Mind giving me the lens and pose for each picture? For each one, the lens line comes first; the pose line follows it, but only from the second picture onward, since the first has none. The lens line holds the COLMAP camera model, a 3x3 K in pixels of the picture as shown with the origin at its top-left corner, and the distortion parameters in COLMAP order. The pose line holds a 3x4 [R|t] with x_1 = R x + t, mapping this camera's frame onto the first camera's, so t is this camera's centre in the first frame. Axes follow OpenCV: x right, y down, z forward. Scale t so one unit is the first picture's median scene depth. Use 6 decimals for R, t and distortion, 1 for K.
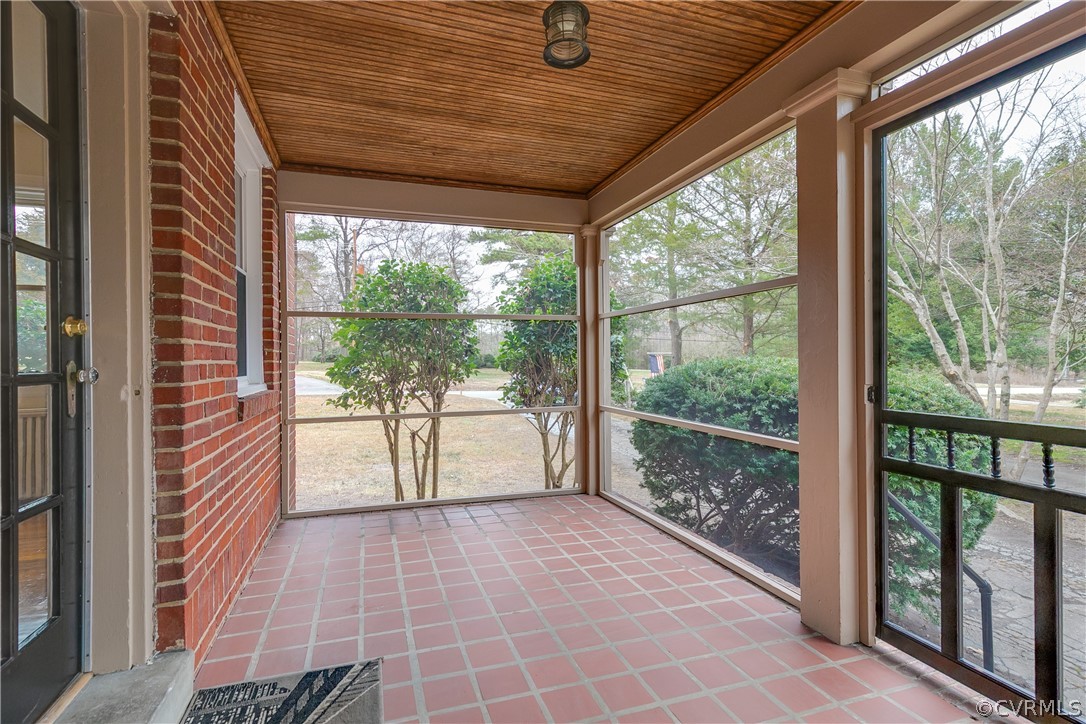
lens RADIAL K [[500.1, 0, 526.0], [0, 500.1, 359.1], [0, 0, 1]] dist [0.010823, -0.001413]
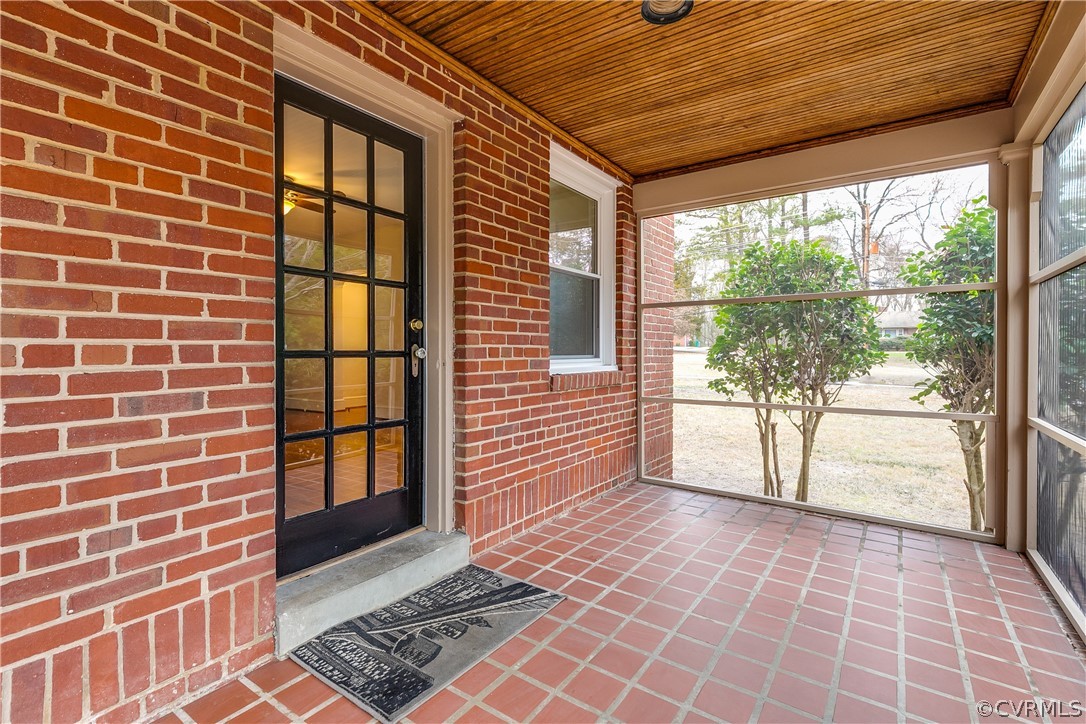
lens RADIAL K [[500.1, 0, 563.2], [0, 500.1, 352.4], [0, 0, 1]] dist [0.010823, -0.001413]
pose [[0.624024, 0.012244, -0.781309, 0.342409], [-0.004810, 0.999918, 0.011828, 0.003784], [0.781391, -0.003623, 0.624032, 0.142914]]
